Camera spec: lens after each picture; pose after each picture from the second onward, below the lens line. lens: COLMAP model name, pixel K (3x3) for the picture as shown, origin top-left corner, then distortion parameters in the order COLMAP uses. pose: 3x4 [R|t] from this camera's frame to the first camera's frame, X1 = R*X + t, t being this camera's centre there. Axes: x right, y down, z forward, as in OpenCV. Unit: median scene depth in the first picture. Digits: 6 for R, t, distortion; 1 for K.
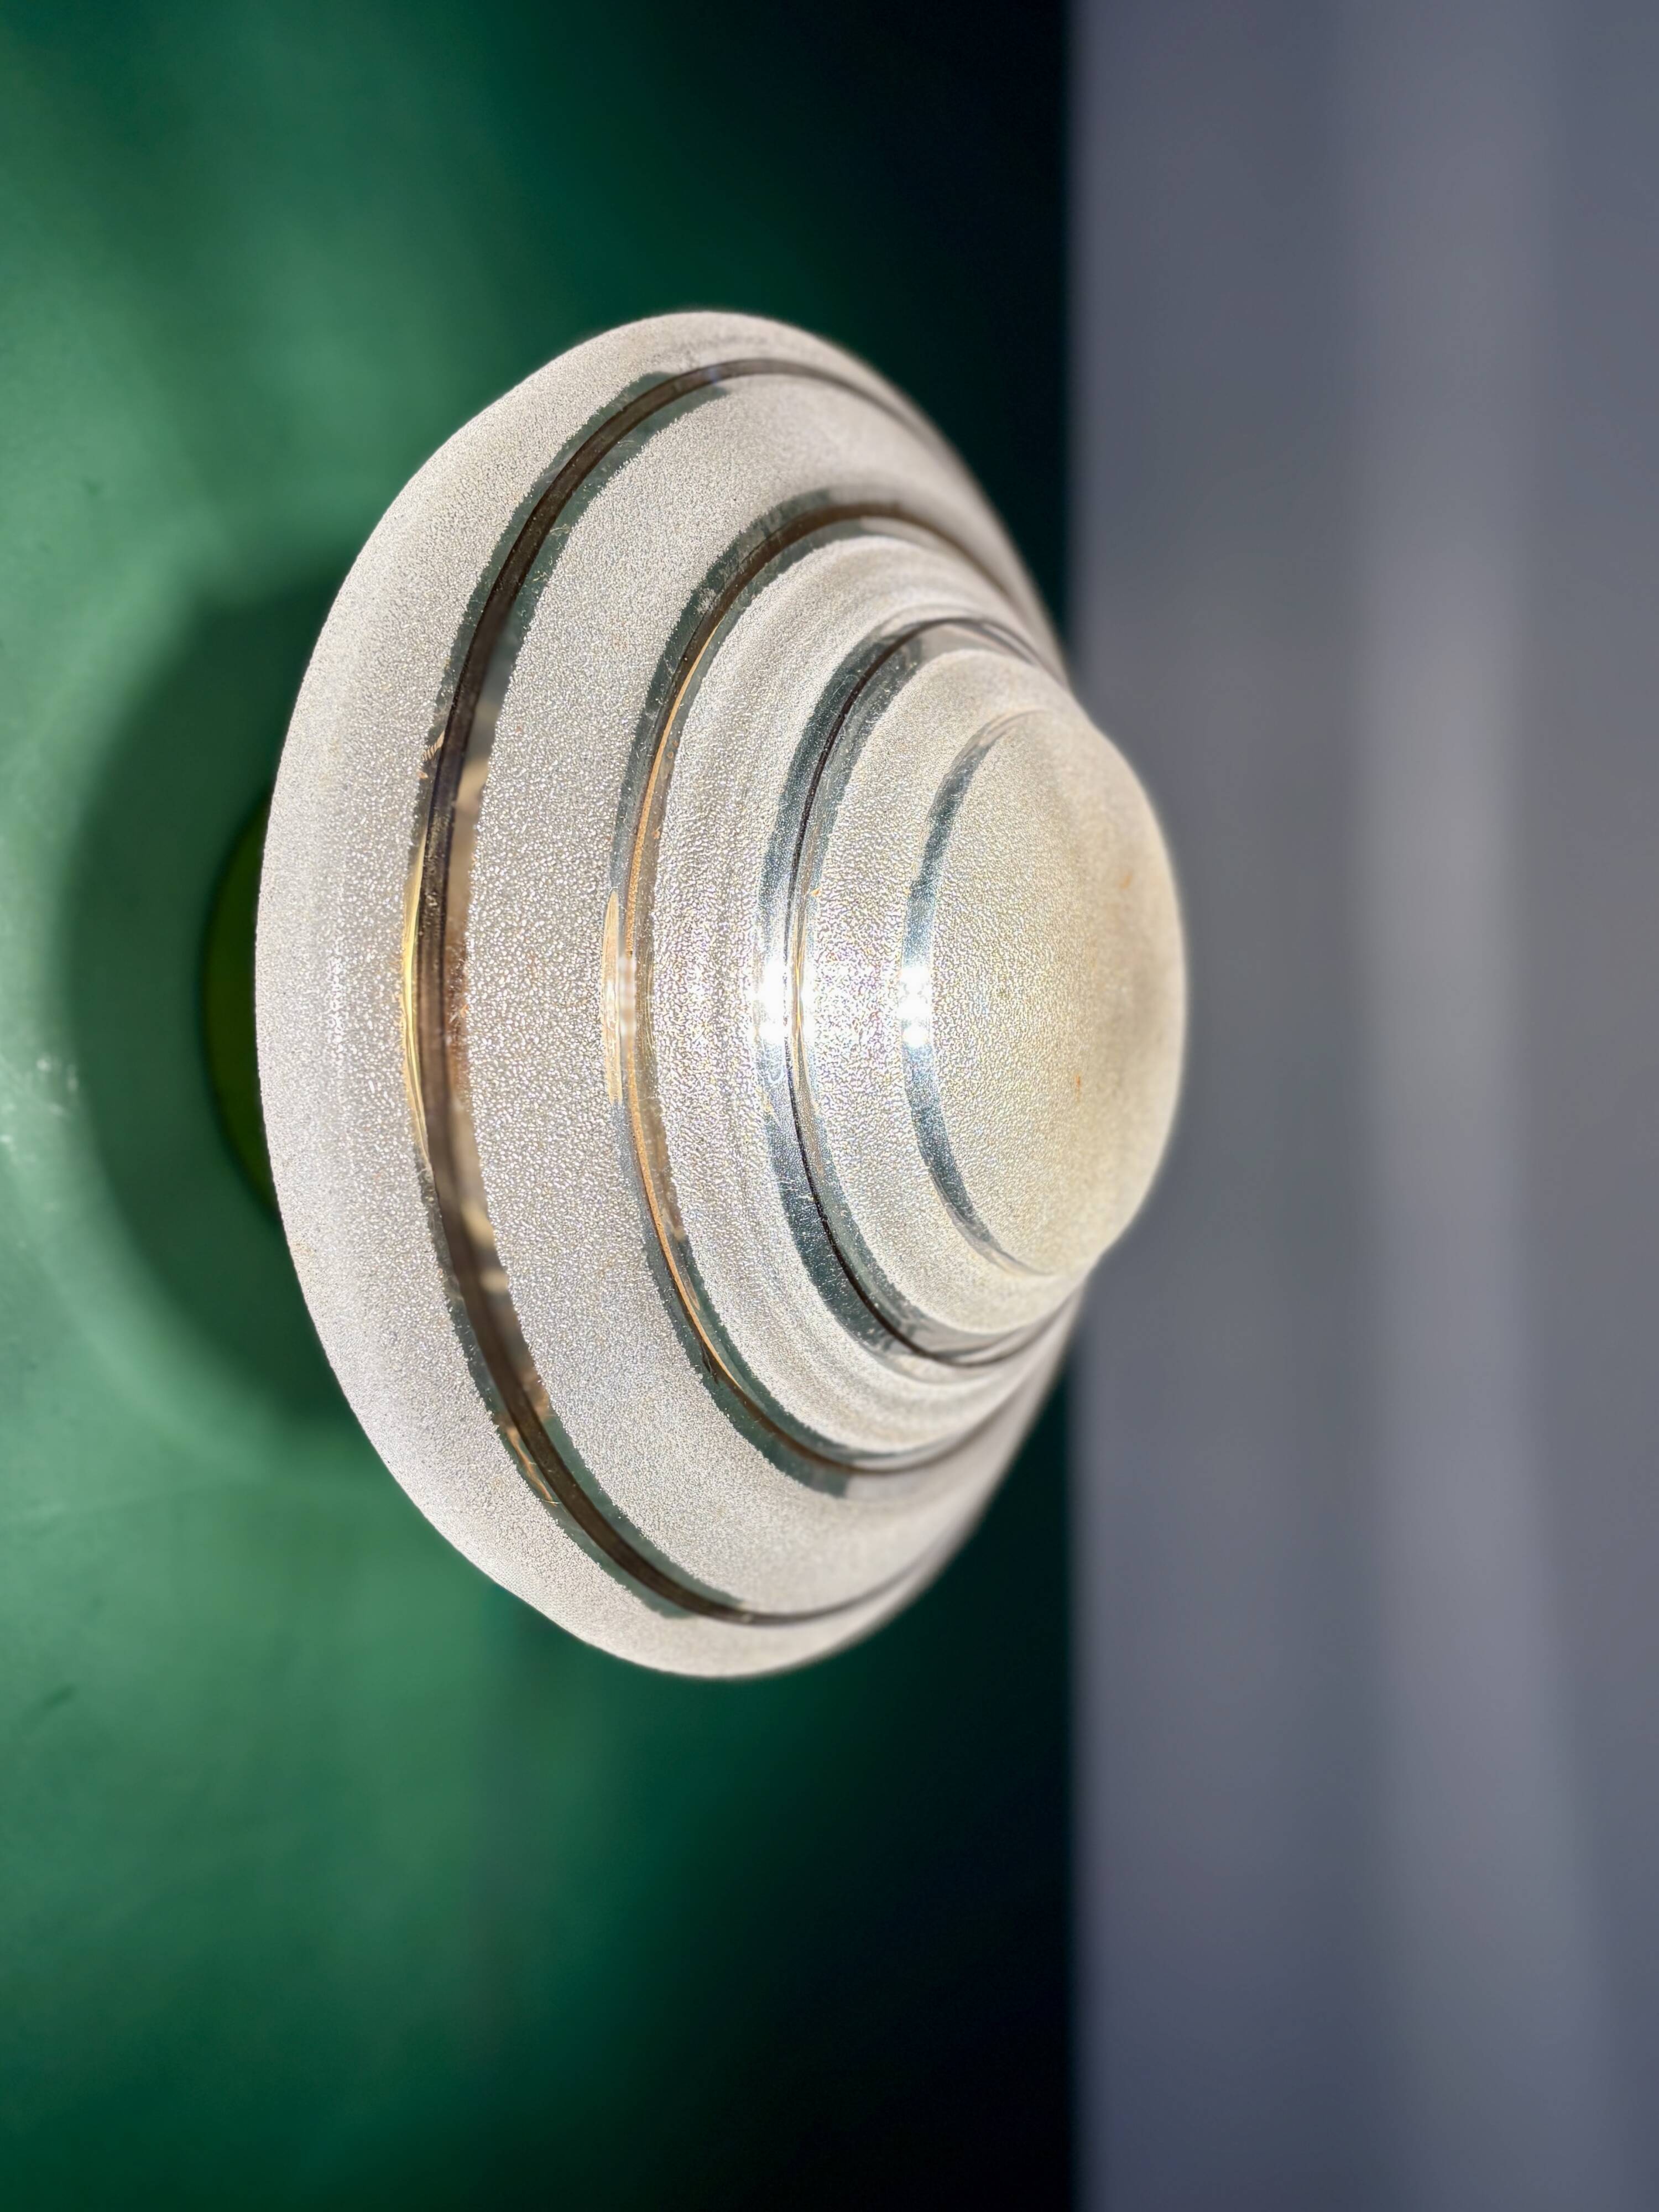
lens RADIAL K [[2111.1, 0, 782.9], [0, 2111.1, 1050.3], [0, 0, 1]] dist [-0.006277, 0.000000]
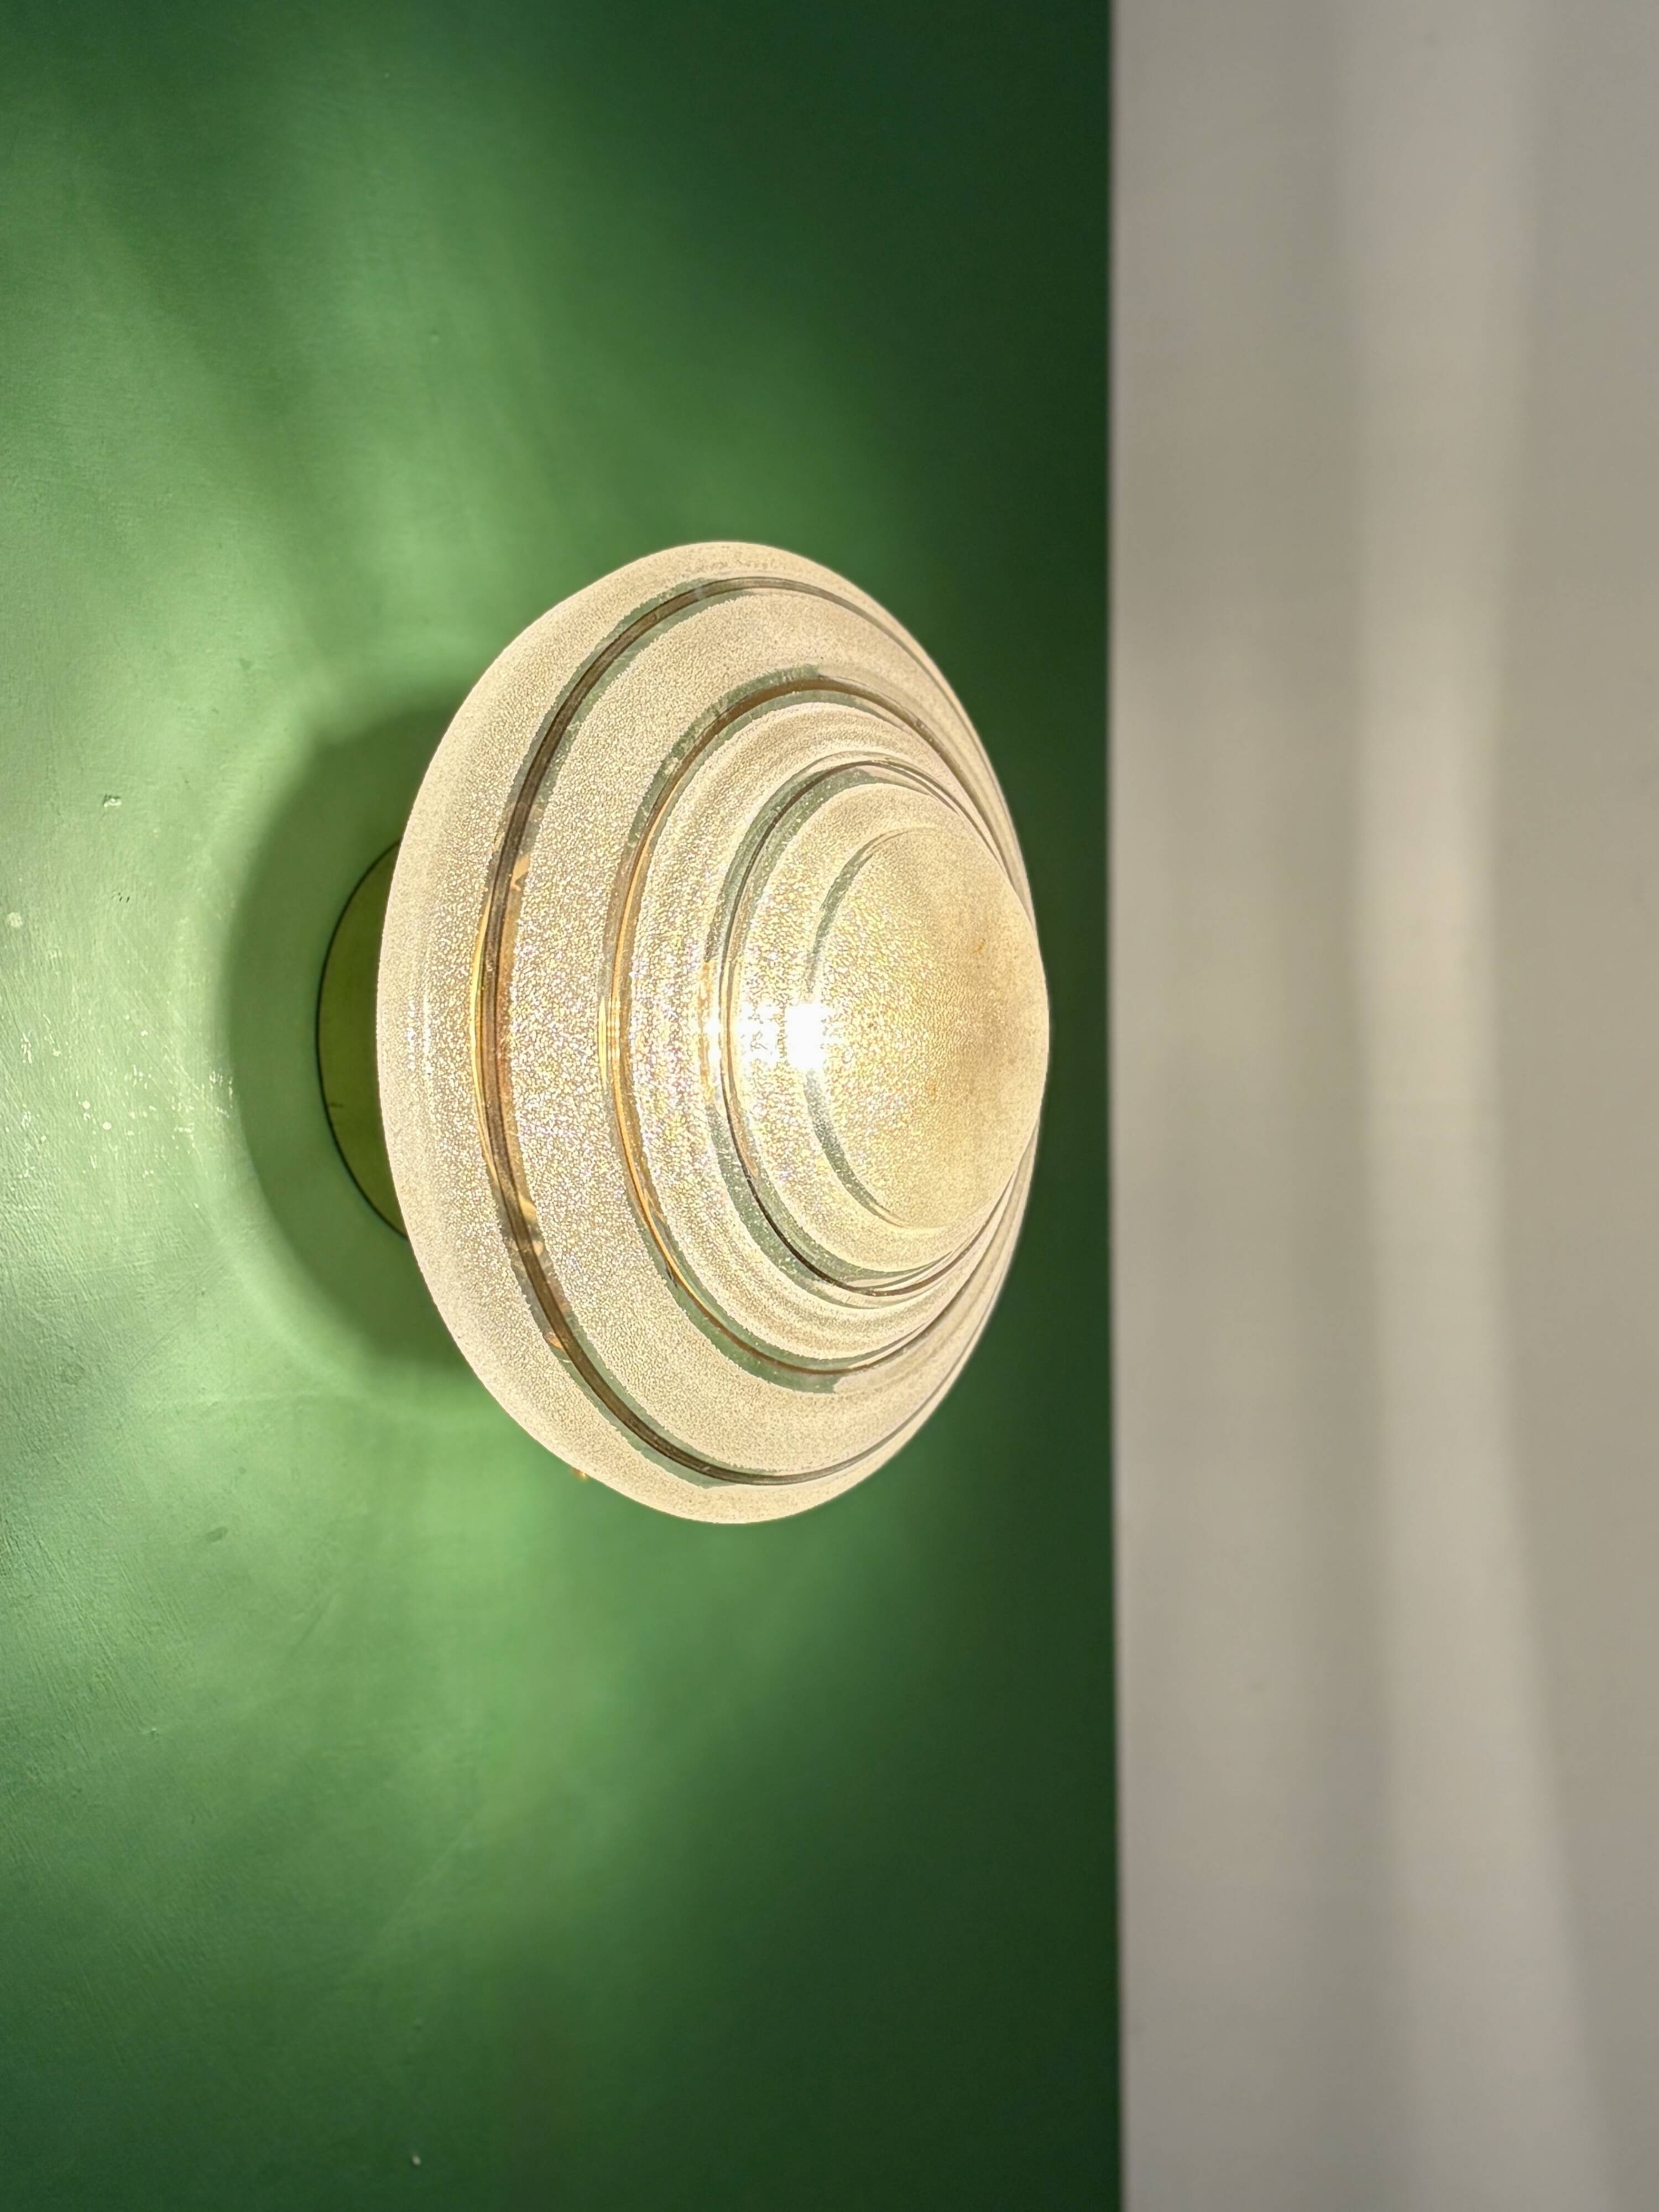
lens RADIAL K [[3304.6, 0, 860.1], [0, 3304.6, 976.1], [0, 0, 1]] dist [0.029067, 0.000000]
pose [[0.998916, -0.000834, -0.046545, 0.201240], [-0.001386, 0.998863, -0.047658, 0.047594], [0.046532, 0.047671, 0.997779, -1.297068]]
